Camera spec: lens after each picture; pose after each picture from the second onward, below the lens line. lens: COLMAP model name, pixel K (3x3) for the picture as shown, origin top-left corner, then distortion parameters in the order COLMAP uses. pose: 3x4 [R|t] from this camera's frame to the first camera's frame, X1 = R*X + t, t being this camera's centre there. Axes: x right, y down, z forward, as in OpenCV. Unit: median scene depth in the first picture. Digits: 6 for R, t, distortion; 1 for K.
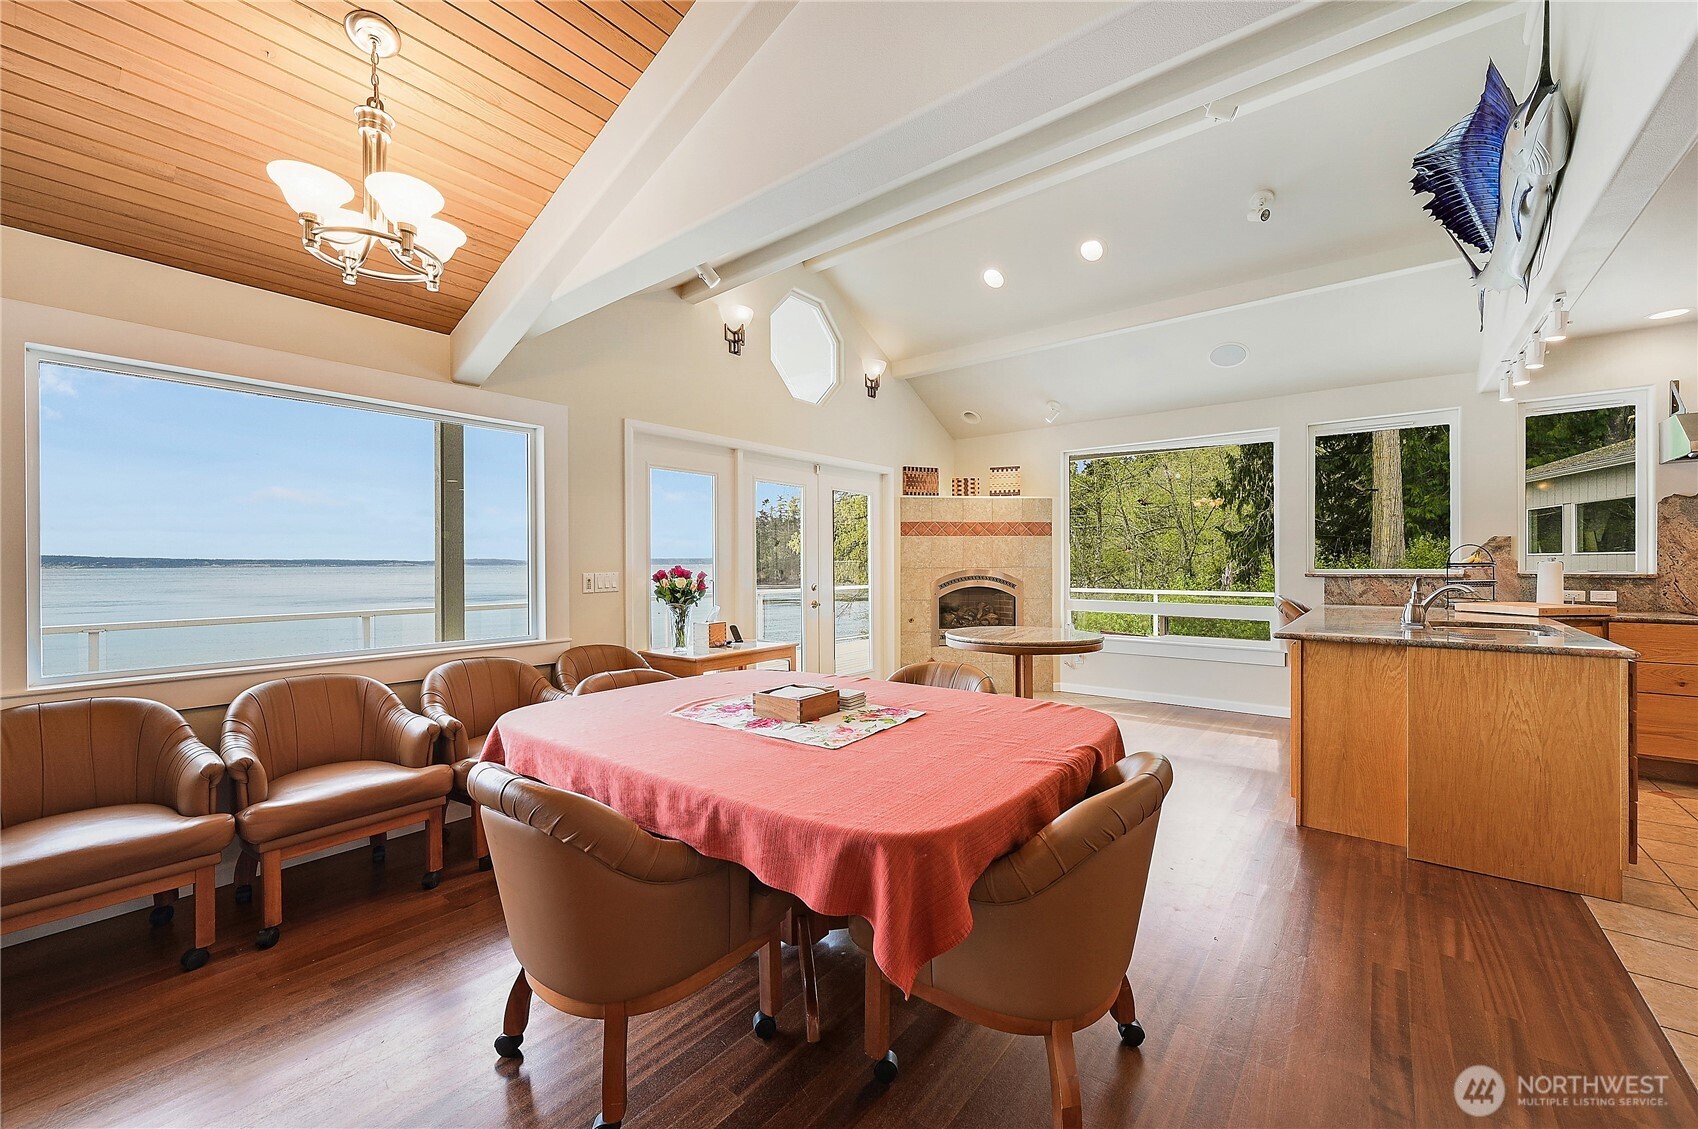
lens RADIAL K [[667.4, 0, 852.6], [0, 667.4, 563.4], [0, 0, 1]] dist [-0.000625, 0.000149]
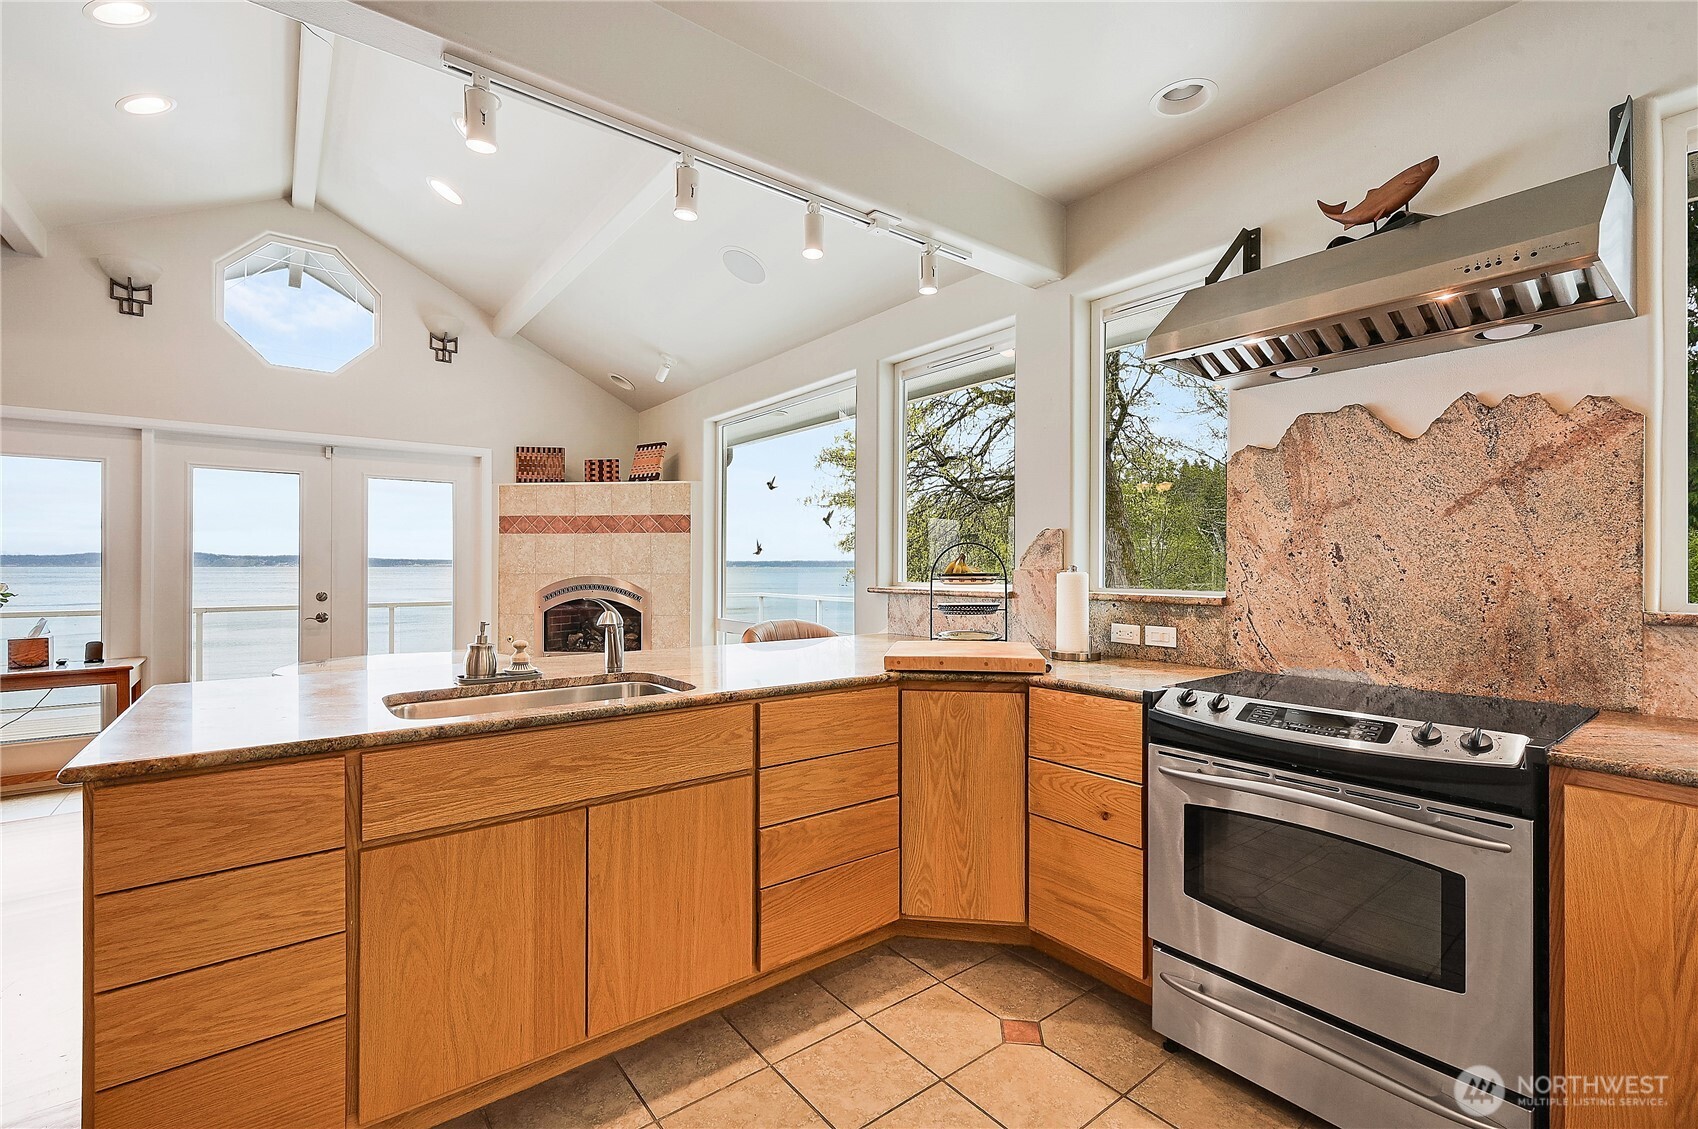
lens RADIAL K [[737.3, 0, 853.6], [0, 737.3, 563.3], [0, 0, 1]] dist [0.001124, -0.000641]
pose [[0.973985, 0.005100, -0.226556, 0.673743], [-0.006046, 0.999976, -0.003482, -0.004896], [0.226533, 0.004762, 0.973992, 0.231258]]
